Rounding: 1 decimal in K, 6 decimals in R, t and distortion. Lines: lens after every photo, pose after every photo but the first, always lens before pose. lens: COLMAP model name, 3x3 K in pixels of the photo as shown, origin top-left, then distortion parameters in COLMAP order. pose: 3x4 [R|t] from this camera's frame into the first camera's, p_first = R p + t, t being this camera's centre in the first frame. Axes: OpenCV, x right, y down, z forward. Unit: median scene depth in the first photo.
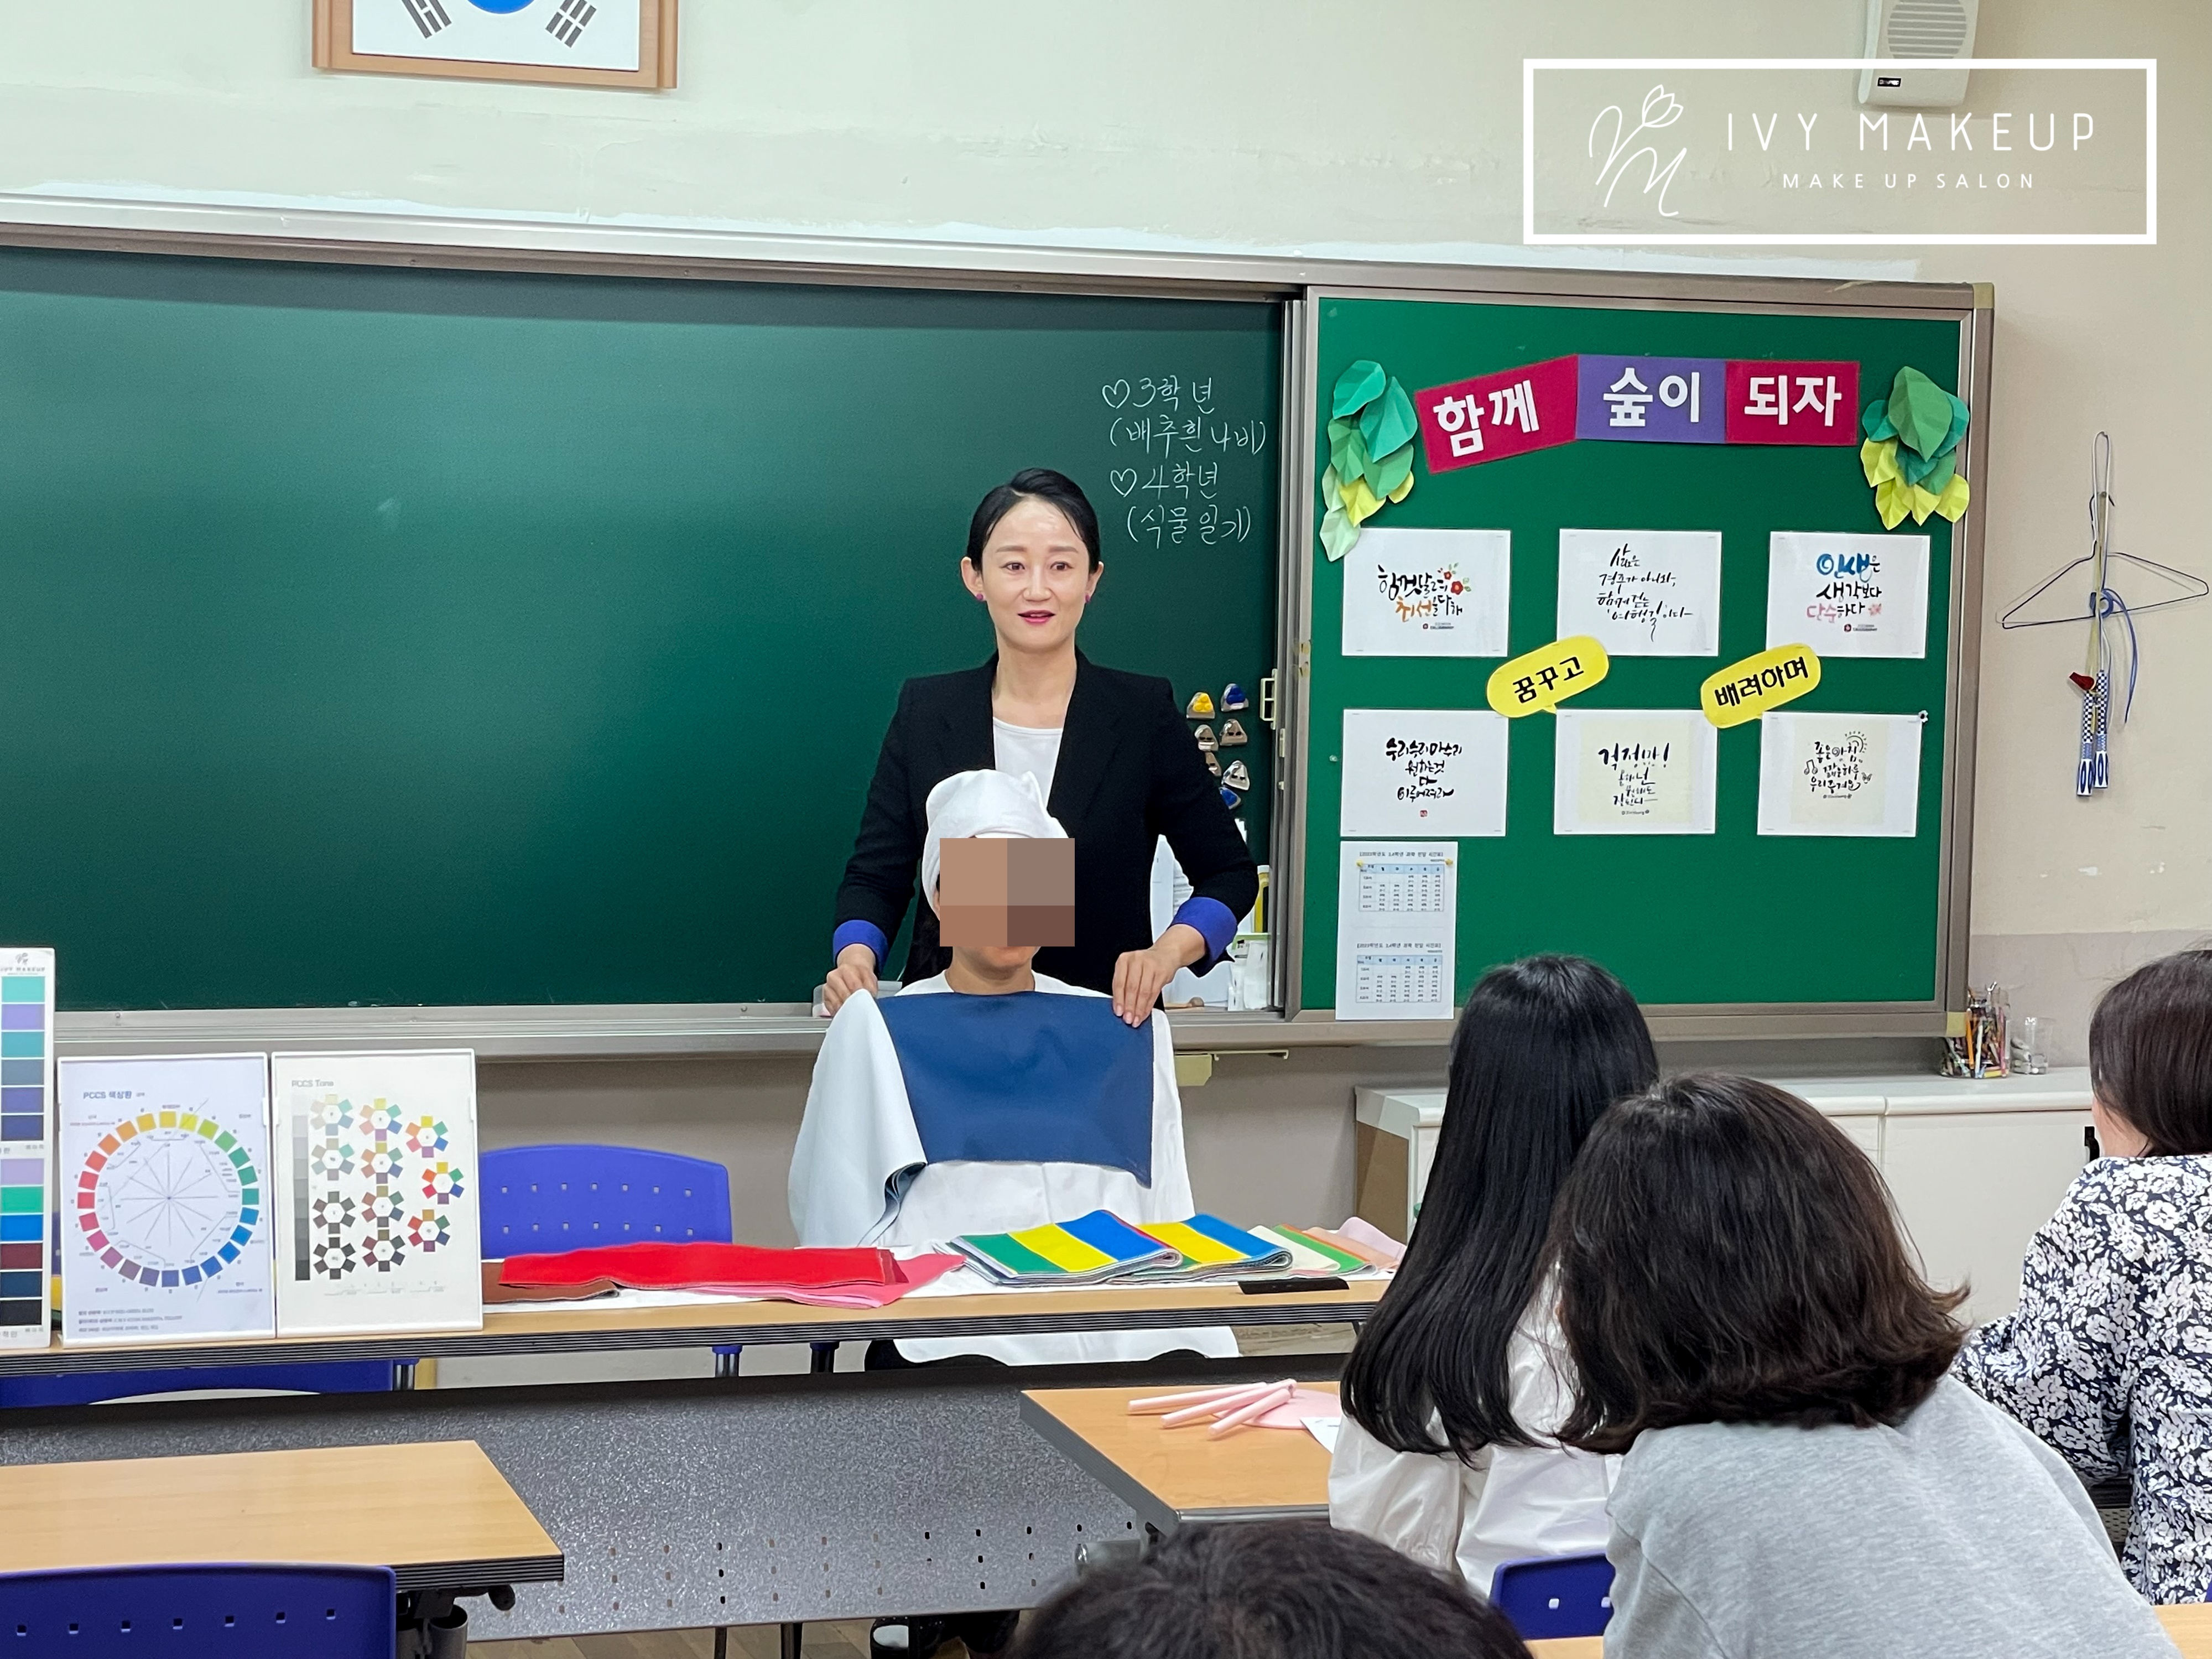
lens RADIAL K [[4438.1, 0, 1082.5], [0, 4438.1, 788.9], [0, 0, 1]] dist [0.133666, 0.000000]
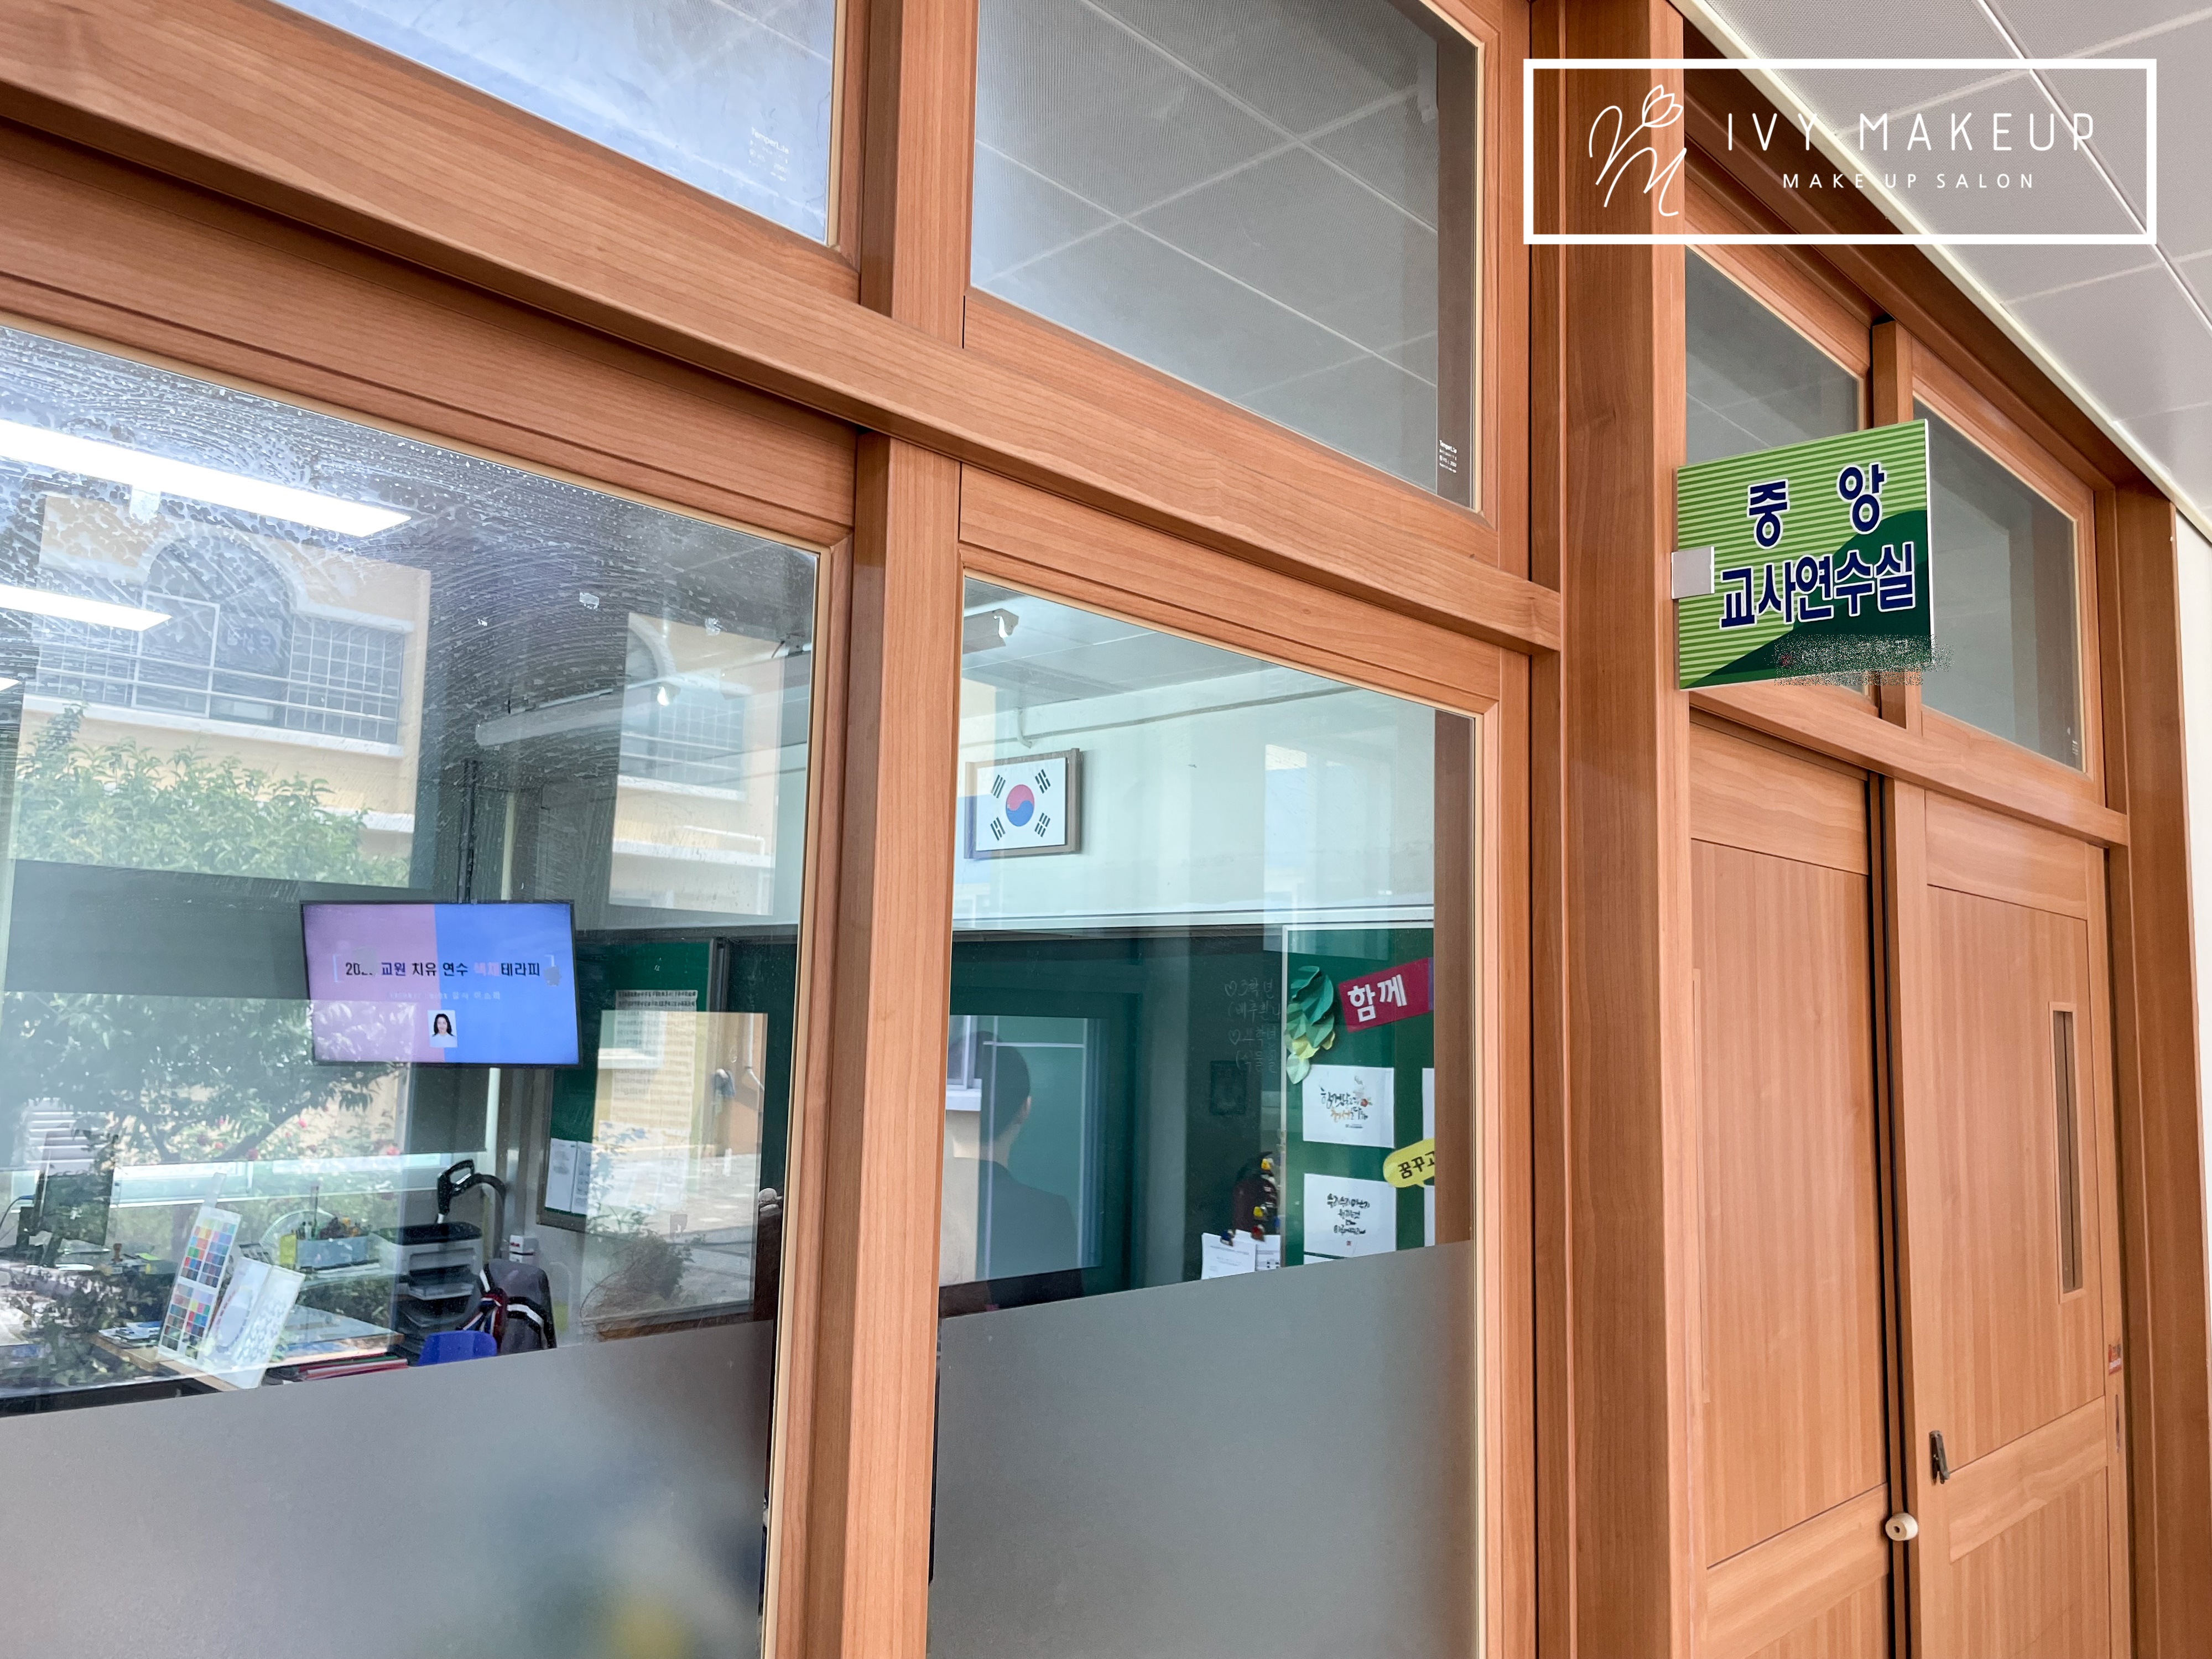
lens RADIAL K [[1688.5, 0, 1051.8], [0, 1688.5, 831.9], [0, 0, 1]] dist [0.060332, -0.084512]
pose [[0.455250, -0.108812, -0.883689, 0.589900], [-0.067439, 0.985439, -0.156083, -0.038301], [0.887806, 0.130652, 0.441283, 0.609628]]
